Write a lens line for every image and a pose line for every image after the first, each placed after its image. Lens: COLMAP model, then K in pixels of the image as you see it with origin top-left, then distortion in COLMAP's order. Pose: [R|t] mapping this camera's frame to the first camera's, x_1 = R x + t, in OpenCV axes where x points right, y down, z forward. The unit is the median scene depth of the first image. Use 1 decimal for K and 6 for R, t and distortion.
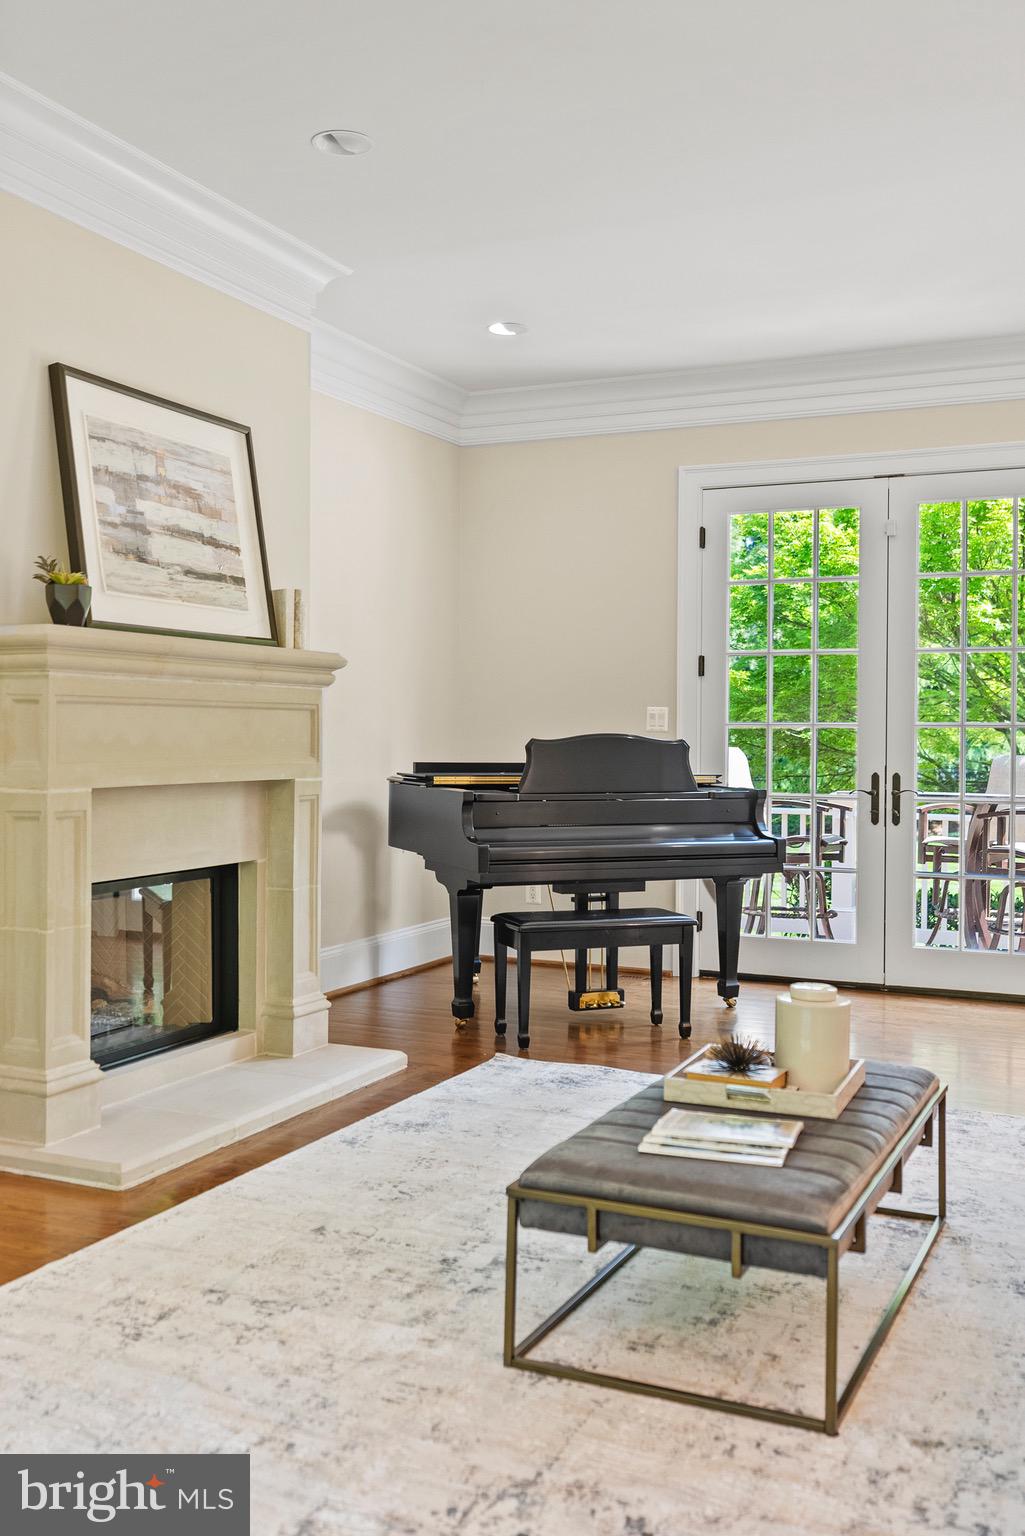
lens RADIAL K [[1424.0, 0, 512.5], [0, 1424.0, 768.0], [0, 0, 1]] dist [0.024738, -0.017244]
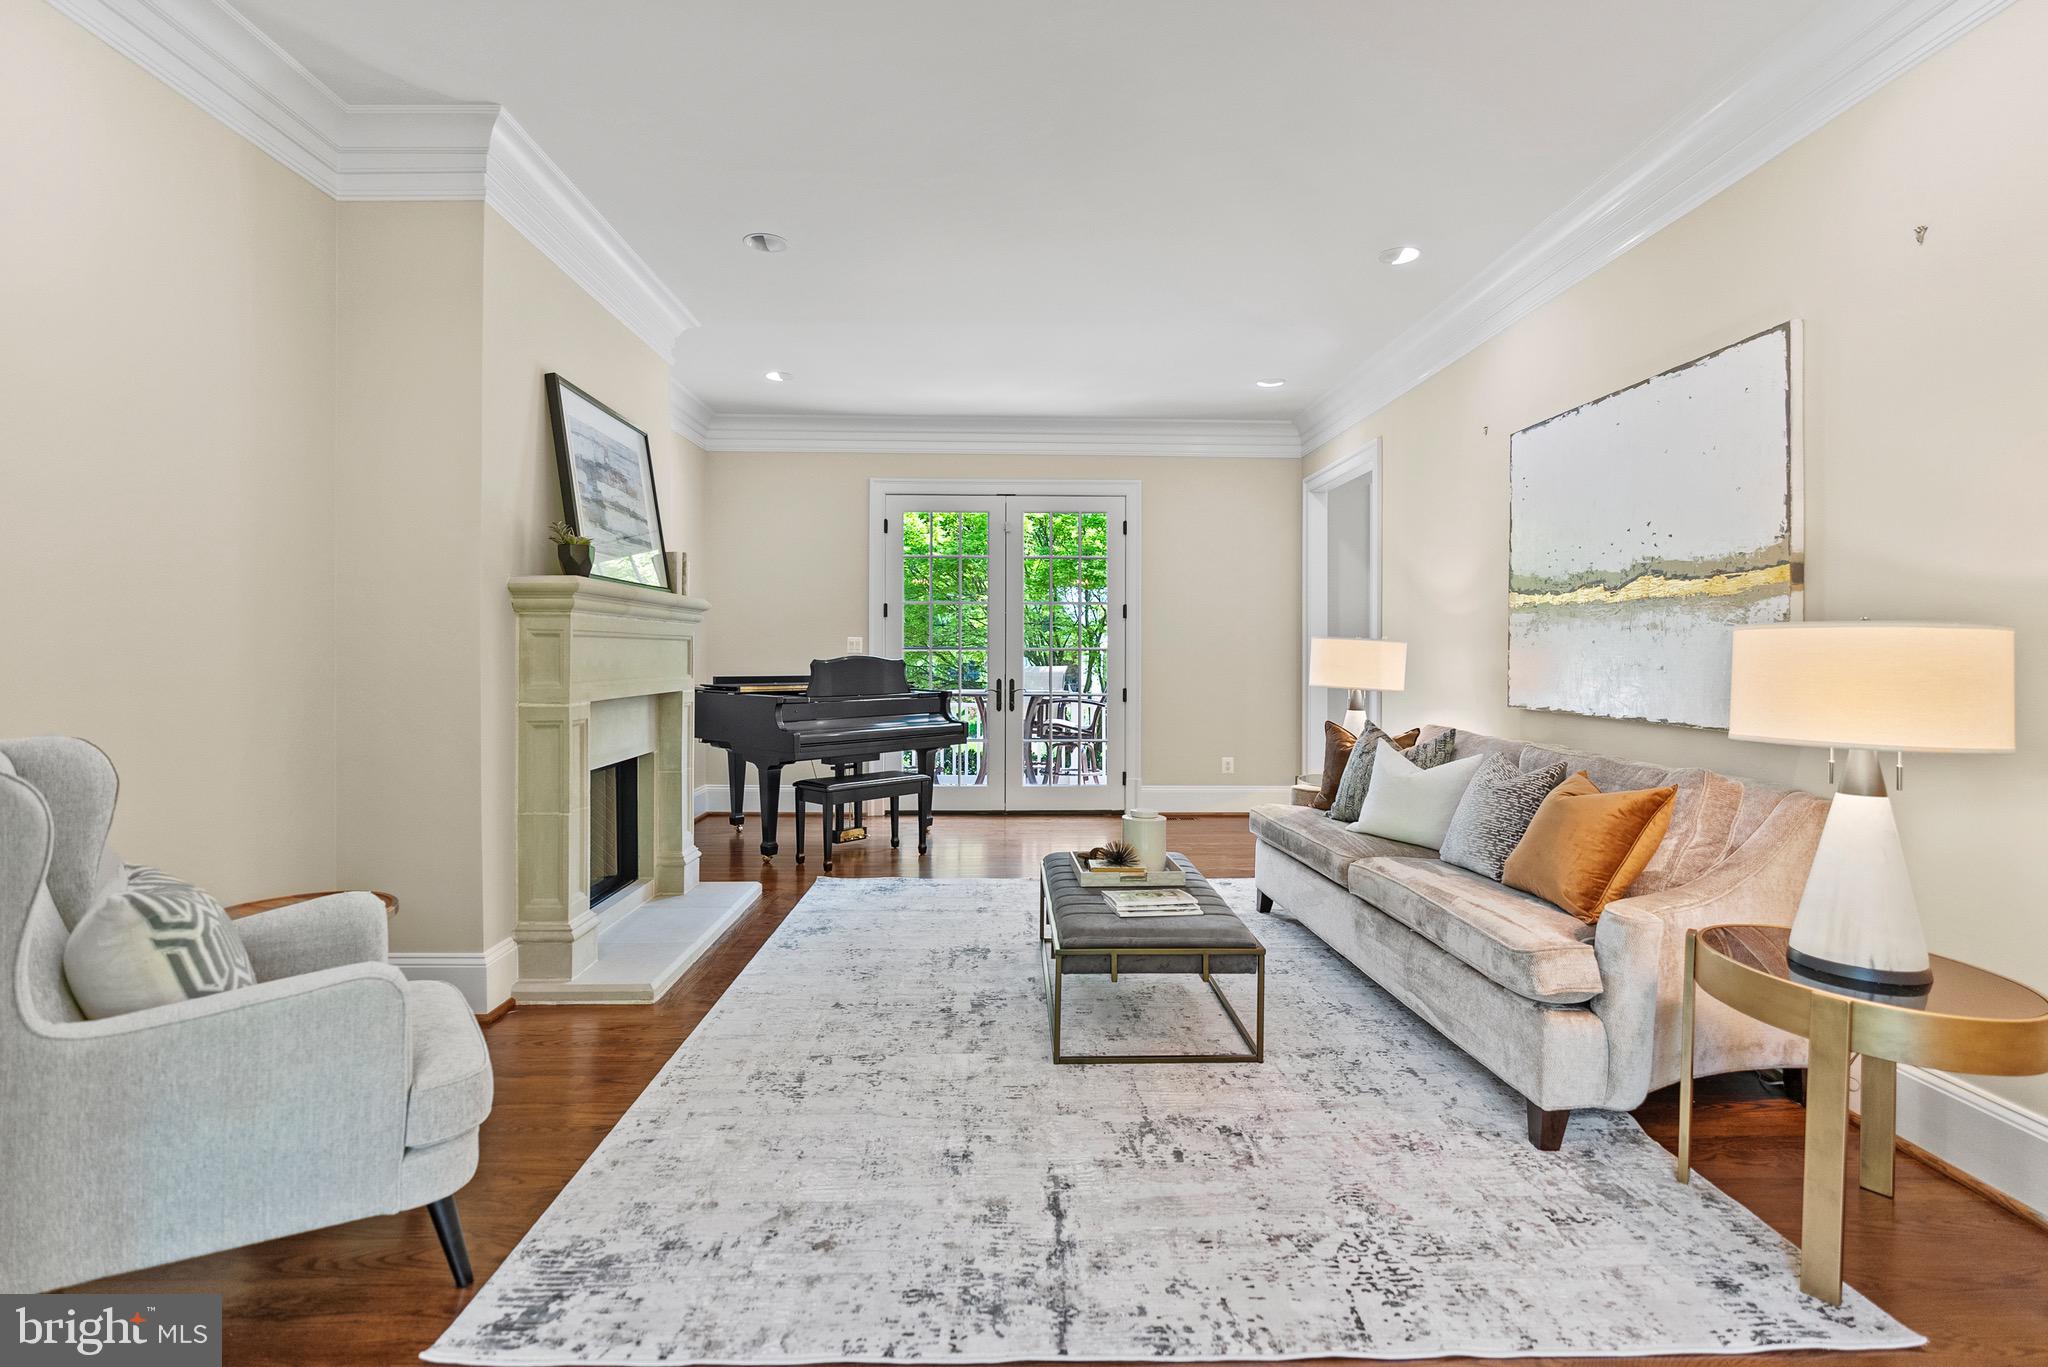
lens RADIAL K [[945.0, 0, 1031.8], [0, 945.0, 666.7], [0, 0, 1]] dist [-0.009108, 0.000330]
pose [[0.900413, -0.010733, 0.434904, -0.266103], [0.014521, 0.999880, -0.005387, -0.006337], [-0.434794, 0.011166, 0.900461, 0.042580]]
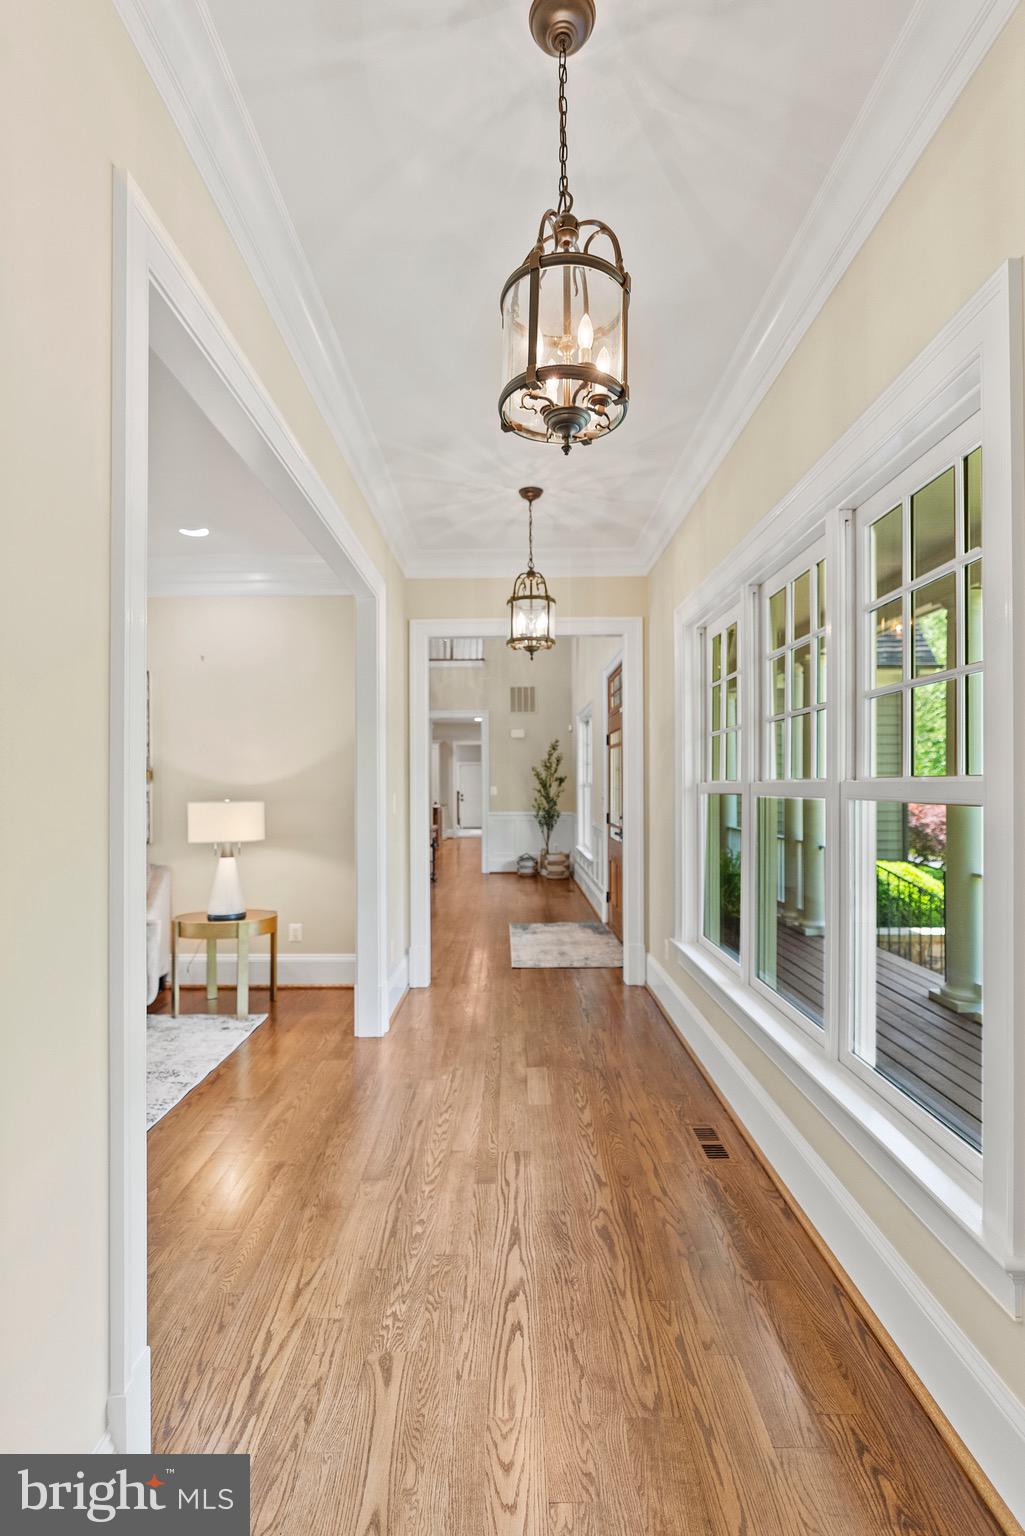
lens RADIAL K [[708.8, 0, 511.8], [0, 708.8, 780.8], [0, 0, 1]] dist [-0.009108, 0.000330]
pose [[-0.422287, -0.000757, 0.906462, -0.733551], [0.020464, 0.999737, 0.010368, -0.047788], [-0.906231, 0.022928, -0.422161, 0.291897]]
